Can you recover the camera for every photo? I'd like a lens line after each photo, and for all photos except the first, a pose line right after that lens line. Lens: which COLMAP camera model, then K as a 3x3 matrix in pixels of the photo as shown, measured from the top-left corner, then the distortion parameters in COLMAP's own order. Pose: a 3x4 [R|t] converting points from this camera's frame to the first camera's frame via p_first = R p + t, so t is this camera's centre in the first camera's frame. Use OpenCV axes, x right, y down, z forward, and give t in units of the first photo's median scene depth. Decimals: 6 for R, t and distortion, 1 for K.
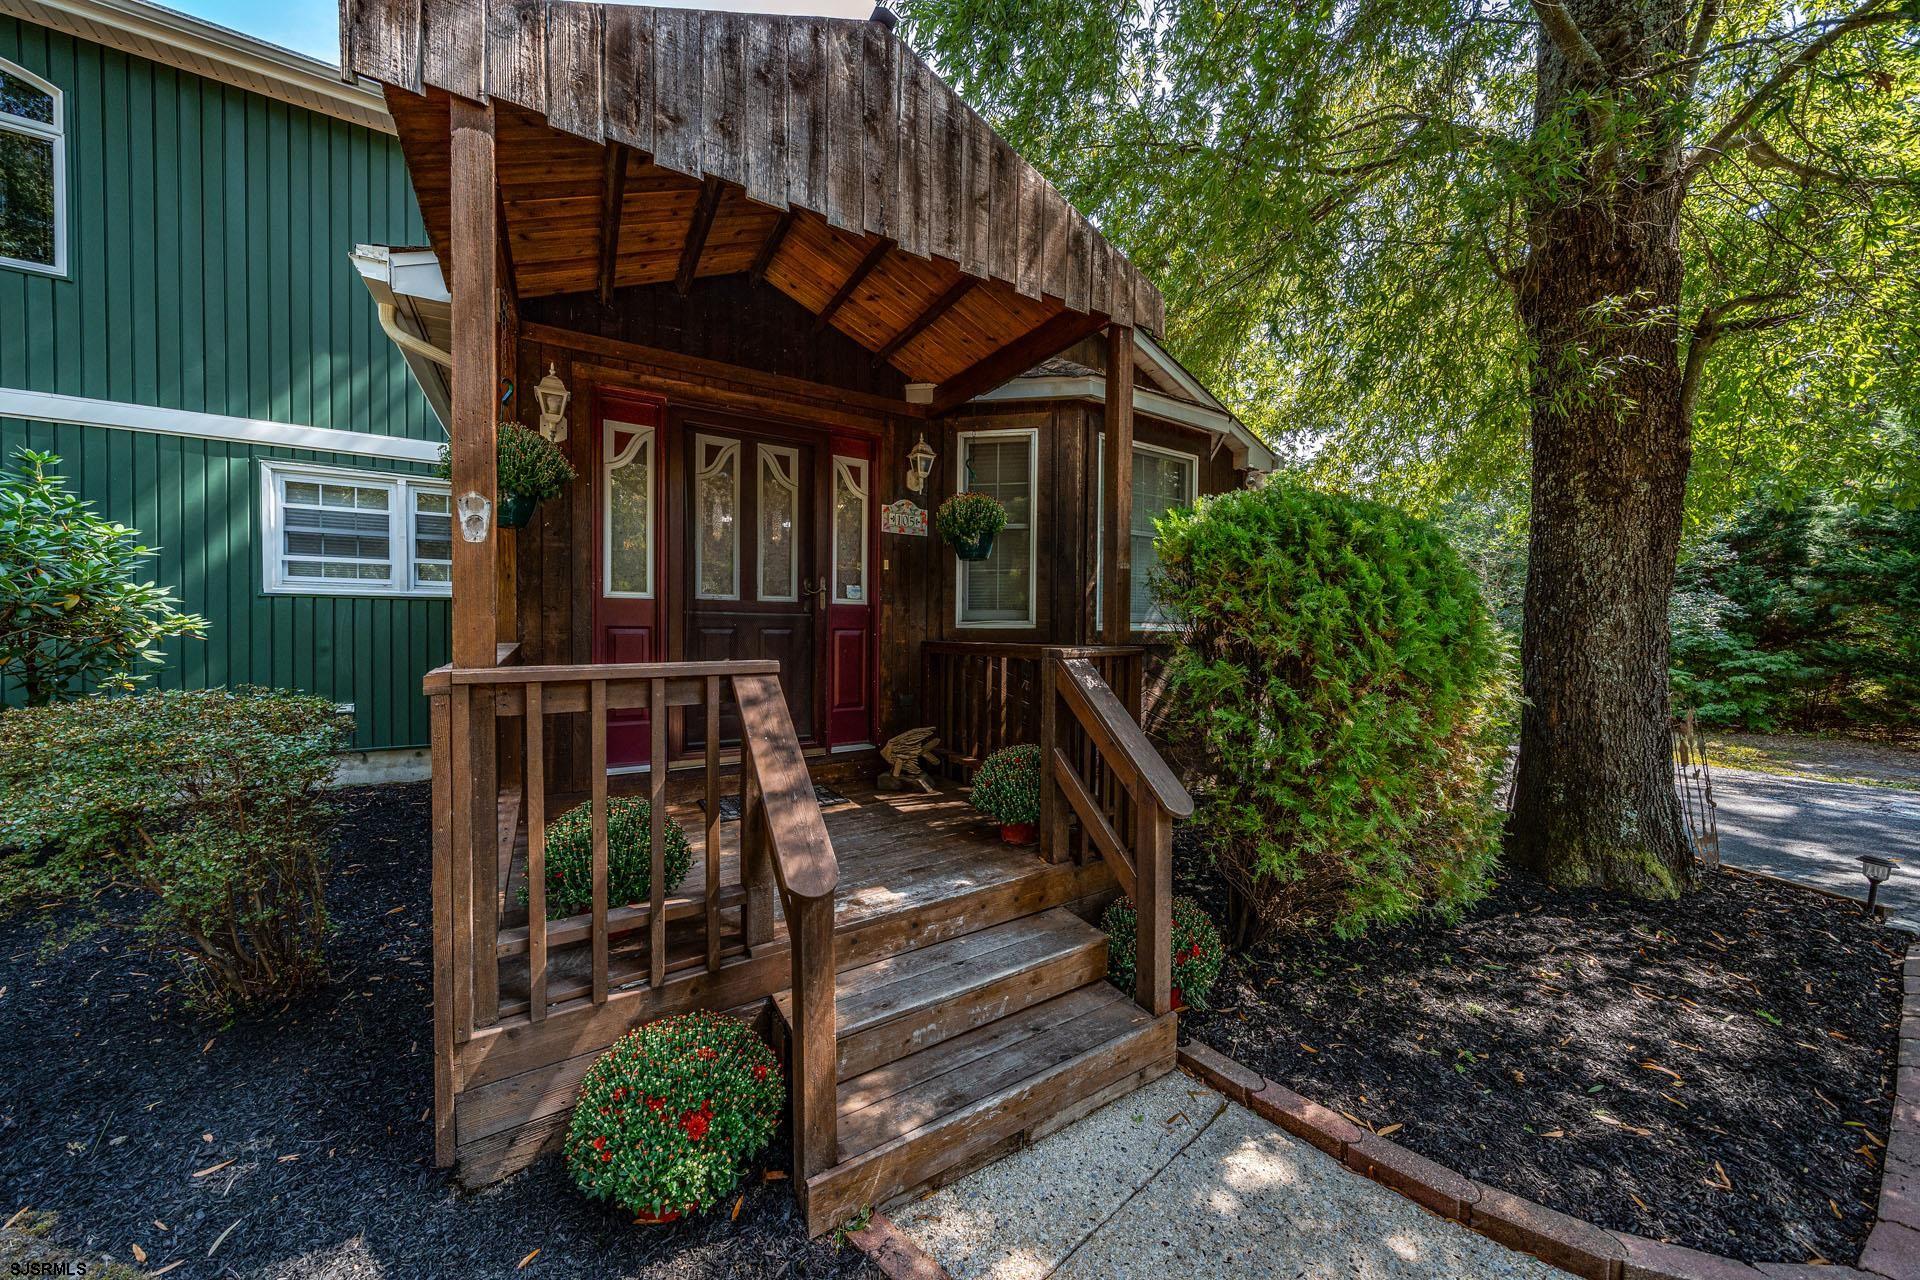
lens RADIAL K [[650.0, 0, 962.8], [0, 650.0, 636.2], [0, 0, 1]] dist [-0.001768, -0.000051]
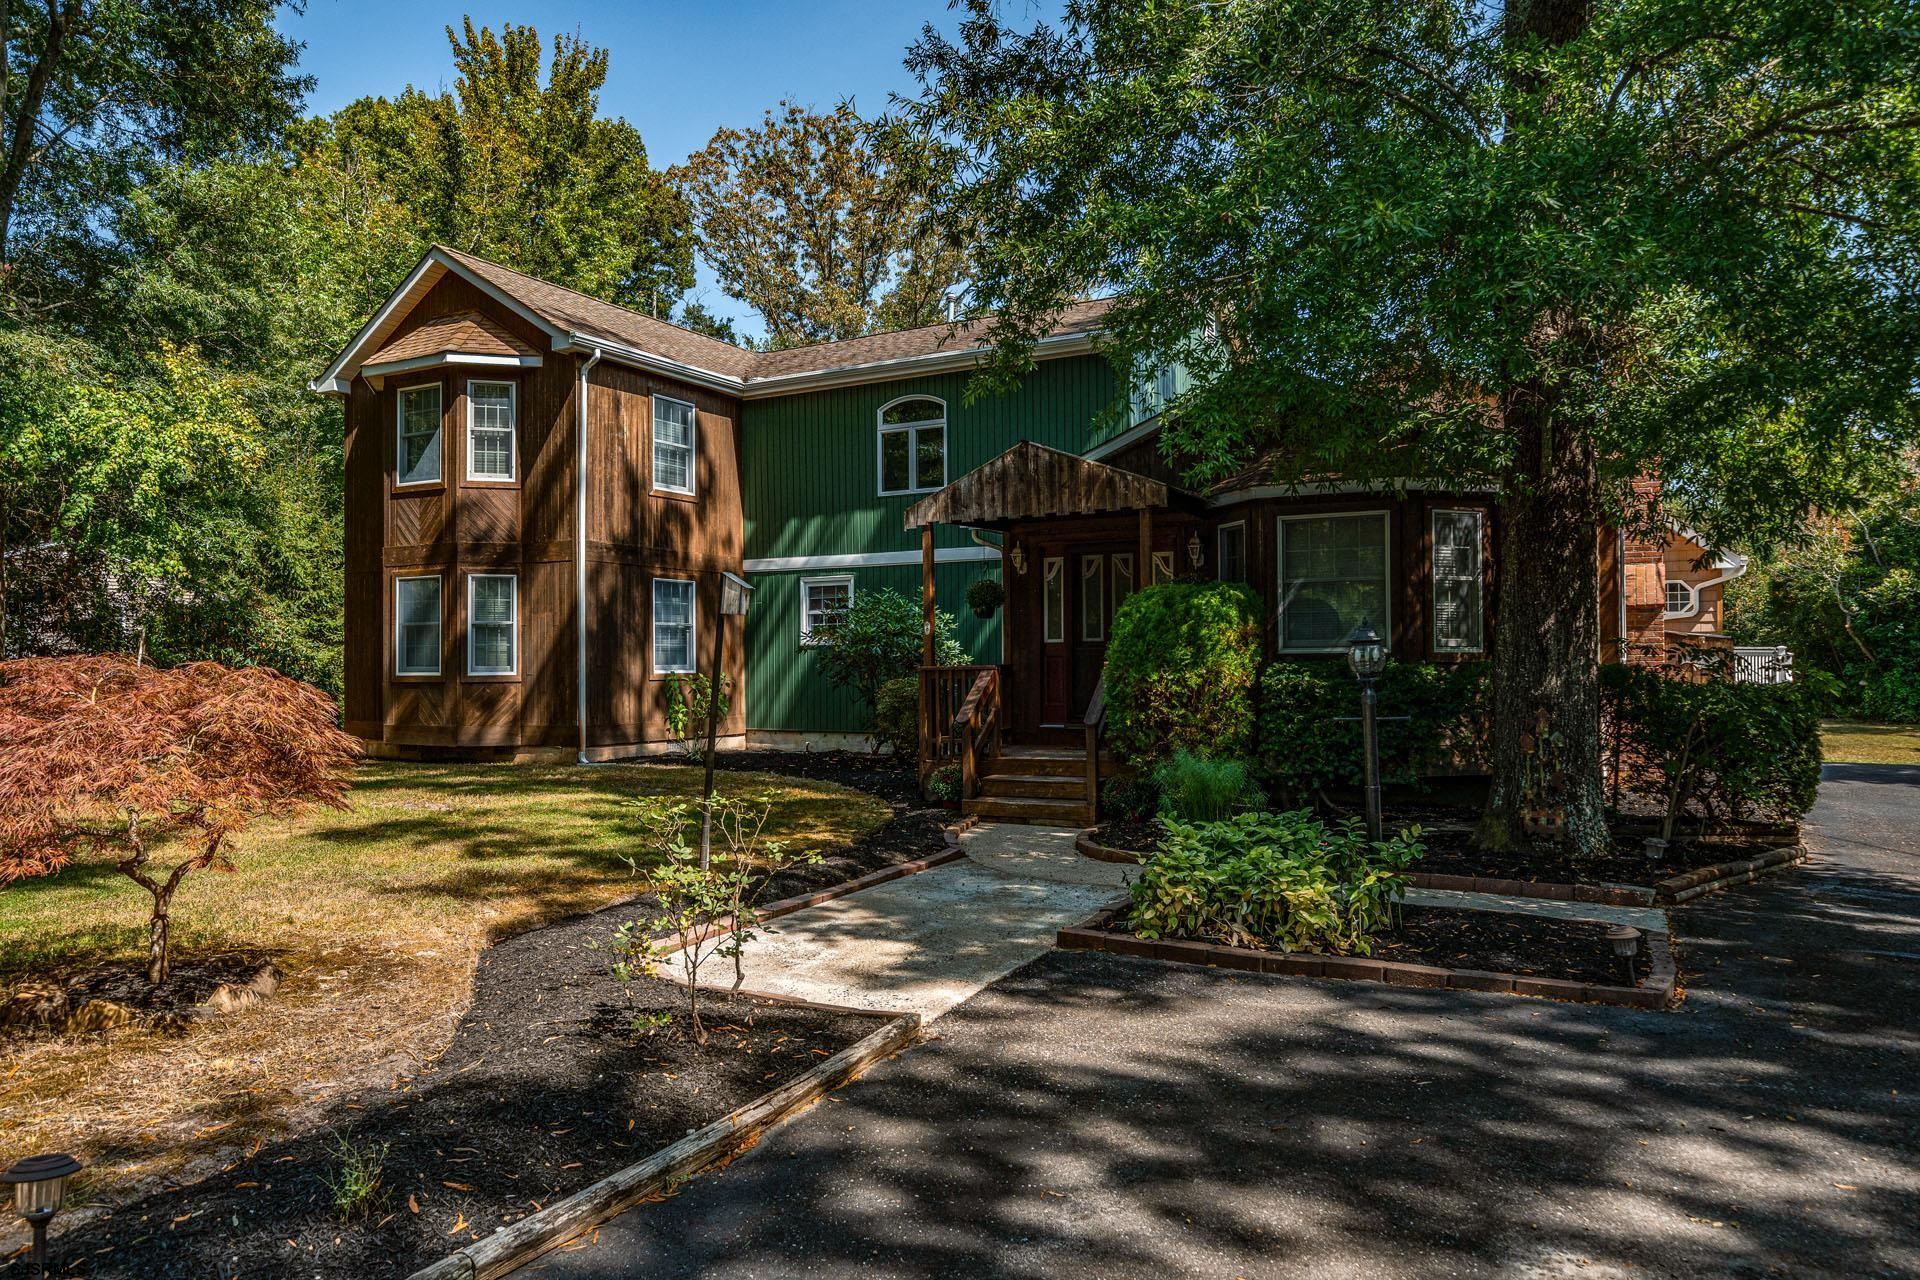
lens RADIAL K [[1290.4, 0, 958.9], [0, 1290.4, 638.9], [0, 0, 1]] dist [-0.002505, -0.000740]
pose [[0.485423, -0.030209, -0.873757, 2.900553], [-0.005172, 0.999286, -0.037422, 0.084287], [0.874264, 0.022685, 0.484920, -1.233503]]
